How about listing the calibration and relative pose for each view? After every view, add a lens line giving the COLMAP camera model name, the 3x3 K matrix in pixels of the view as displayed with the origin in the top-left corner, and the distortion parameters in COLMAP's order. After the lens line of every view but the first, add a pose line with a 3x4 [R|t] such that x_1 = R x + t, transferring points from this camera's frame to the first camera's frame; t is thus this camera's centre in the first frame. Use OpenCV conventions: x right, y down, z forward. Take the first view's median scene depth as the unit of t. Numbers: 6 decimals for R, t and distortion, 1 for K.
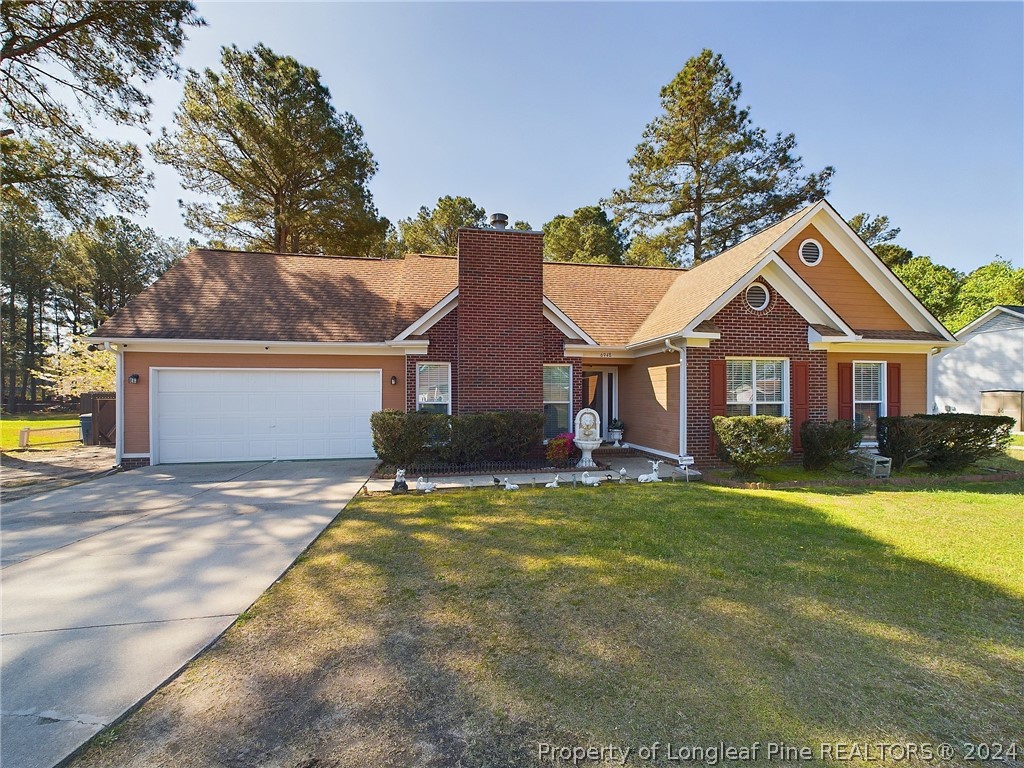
lens RADIAL K [[447.8, 0, 512.0], [0, 447.8, 384.0], [0, 0, 1]] dist [-0.000029, 0.000030]
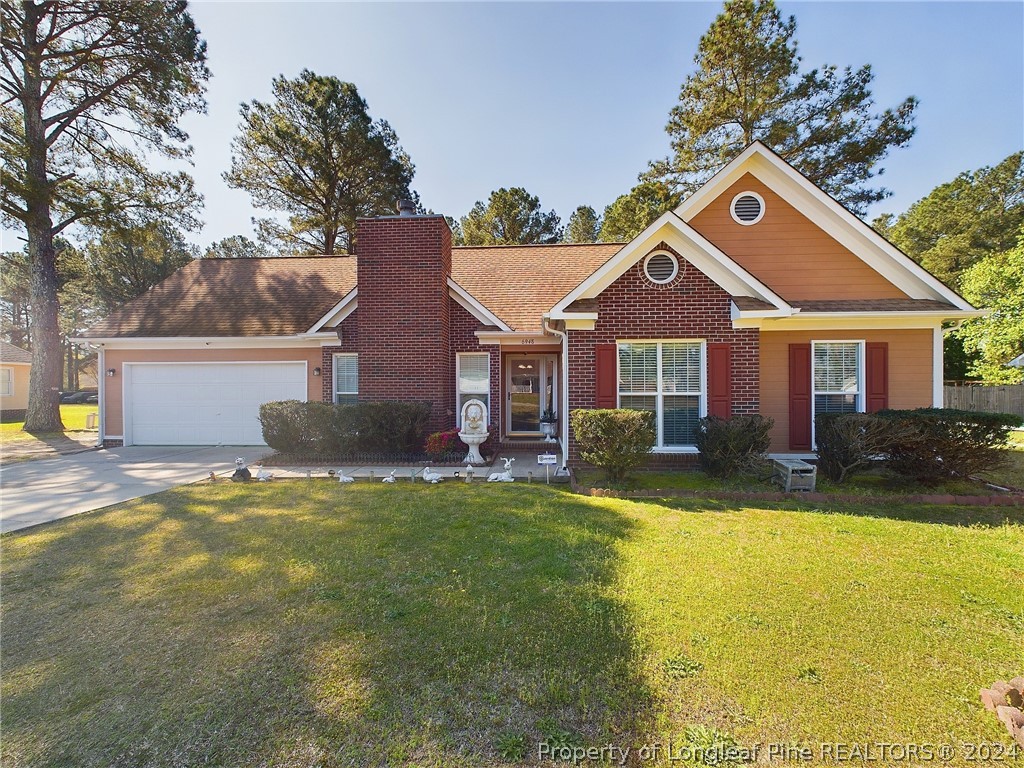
lens RADIAL K [[442.9, 0, 512.3], [0, 442.9, 376.9], [0, 0, 1]] dist [0.001498, 0.000474]
pose [[0.969436, -0.007019, -0.245246, 0.428351], [0.008627, 0.999948, 0.005483, 0.002744], [0.245195, -0.007431, 0.969445, 0.112904]]
